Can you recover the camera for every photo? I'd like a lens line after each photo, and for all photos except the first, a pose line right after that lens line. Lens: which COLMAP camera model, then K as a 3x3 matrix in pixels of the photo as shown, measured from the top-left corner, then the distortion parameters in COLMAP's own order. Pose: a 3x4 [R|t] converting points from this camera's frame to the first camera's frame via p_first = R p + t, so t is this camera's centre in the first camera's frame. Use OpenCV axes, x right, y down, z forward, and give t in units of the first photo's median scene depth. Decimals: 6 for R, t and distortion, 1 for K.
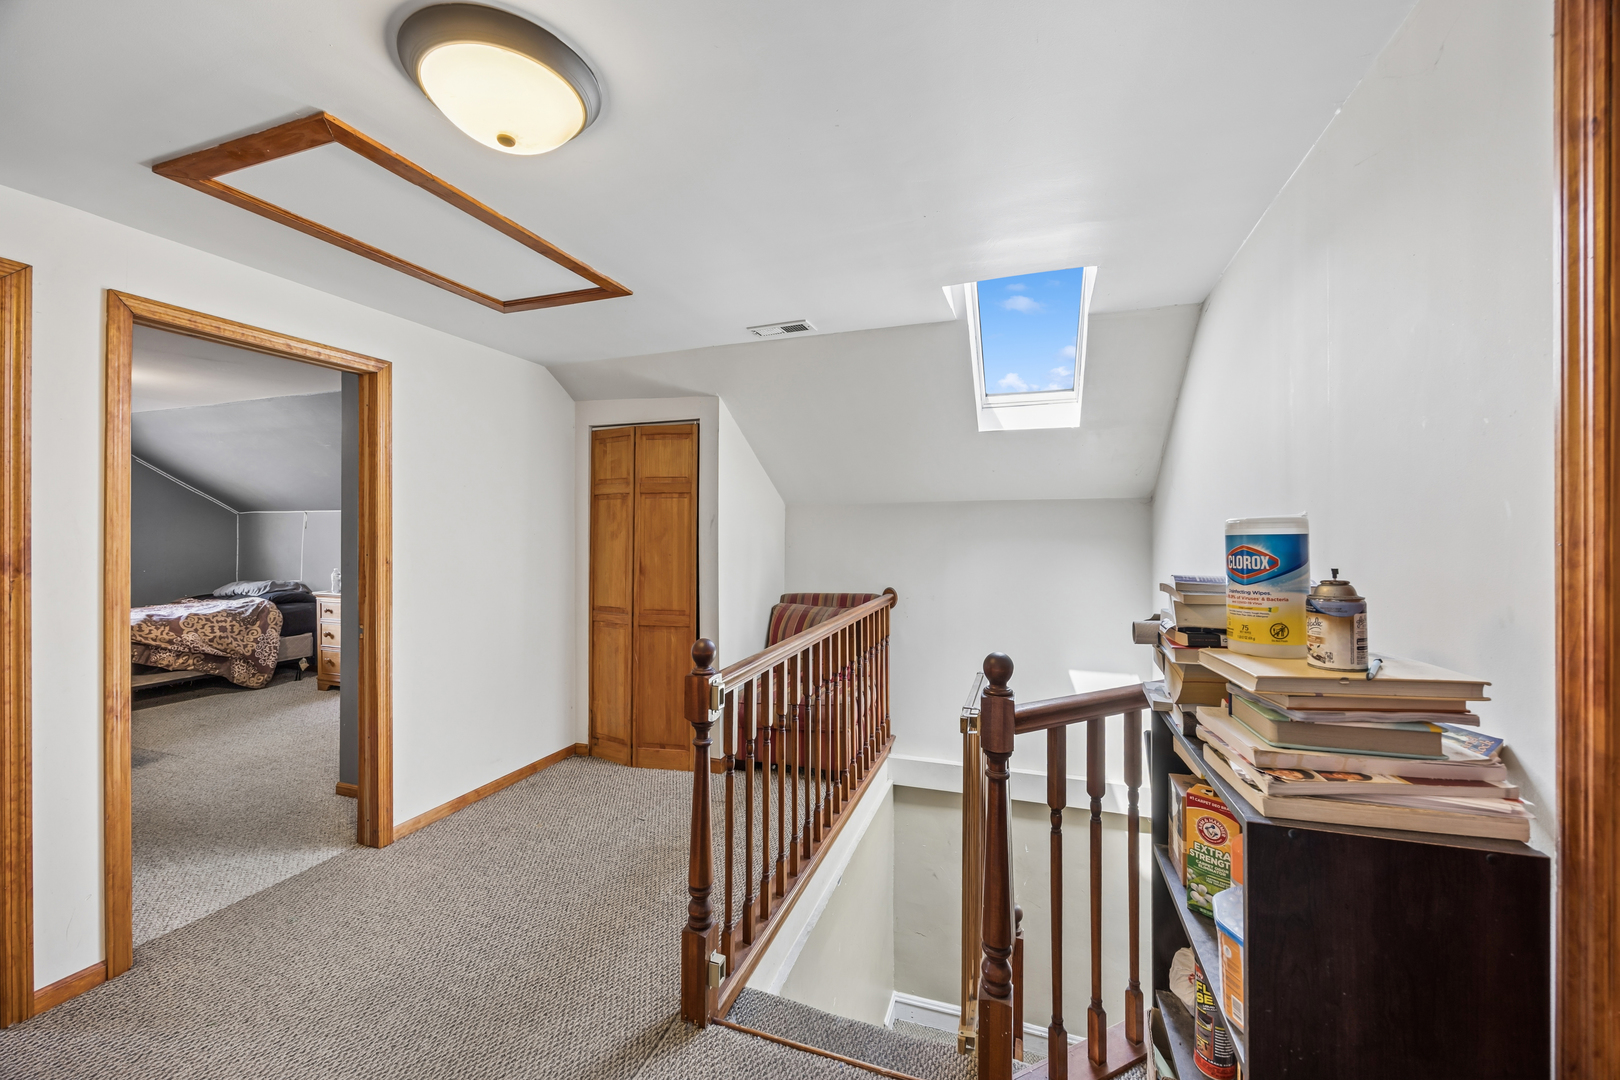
lens RADIAL K [[626.7, 0, 814.0], [0, 626.7, 533.4], [0, 0, 1]] dist [-0.000199, -0.000009]
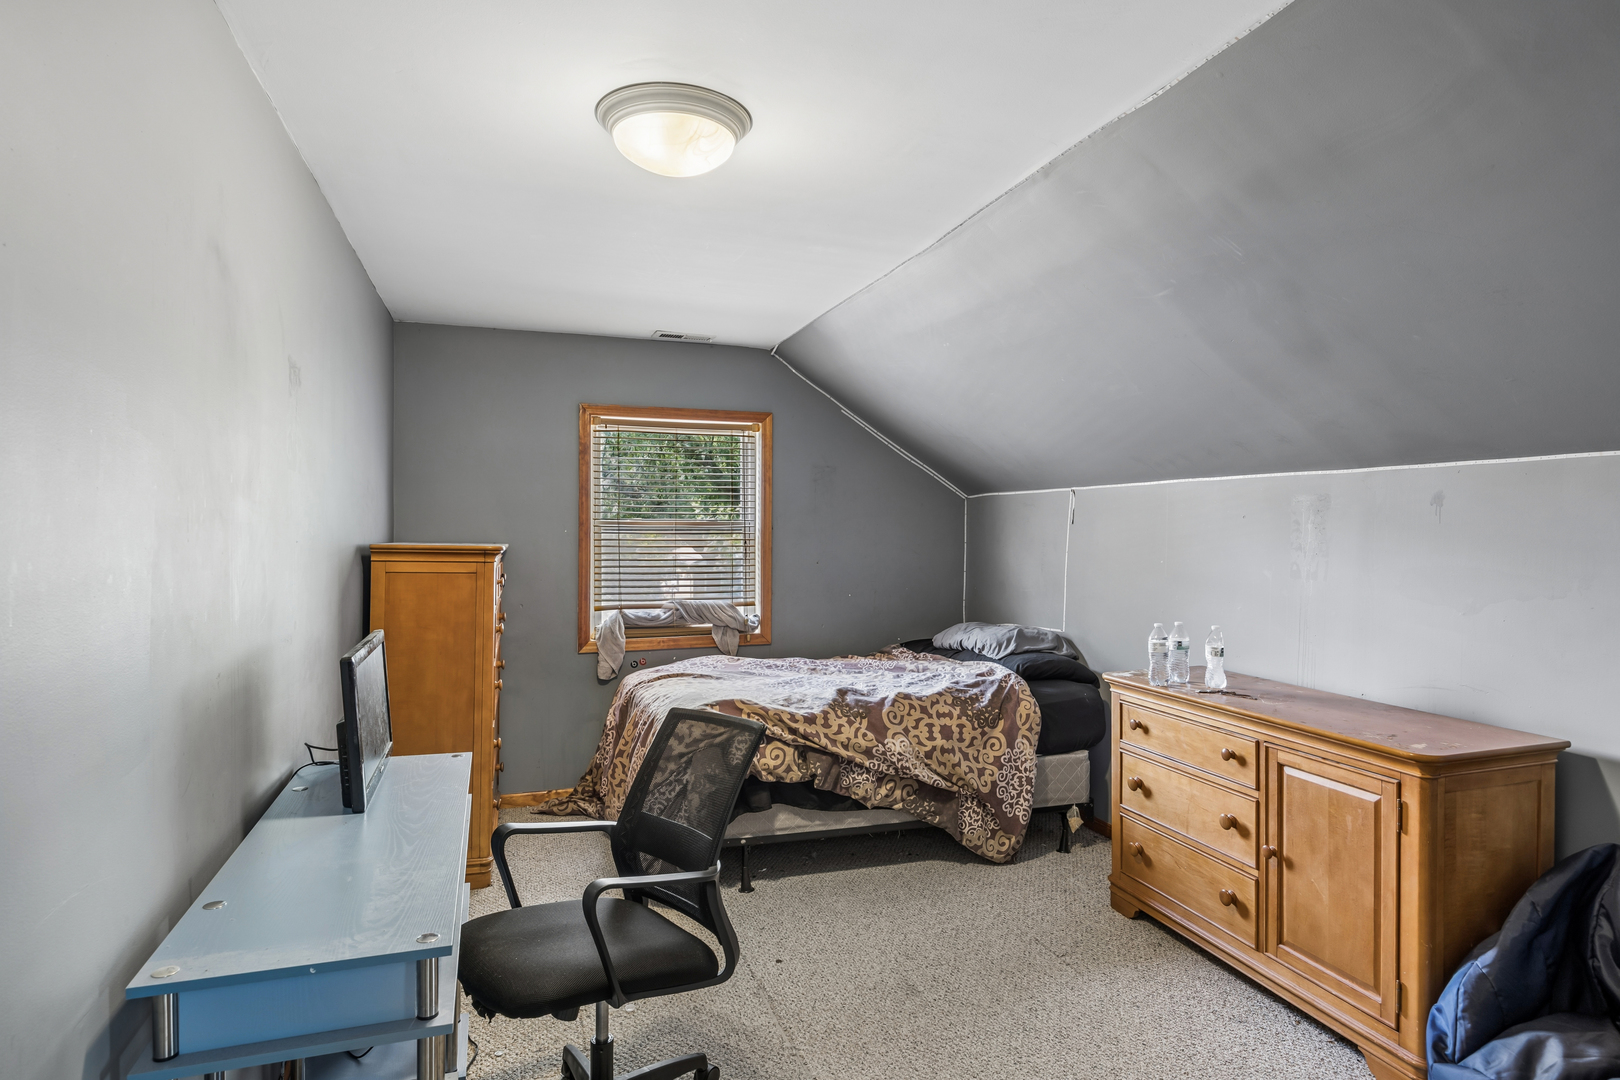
lens RADIAL K [[905.2, 0, 809.4], [0, 905.2, 536.5], [0, 0, 1]] dist [-0.001791, -0.000124]
pose [[0.621330, 0.011698, -0.783462, -0.457064], [-0.008080, 0.999931, 0.008523, -0.002464], [0.783508, 0.001035, 0.621381, 0.476141]]
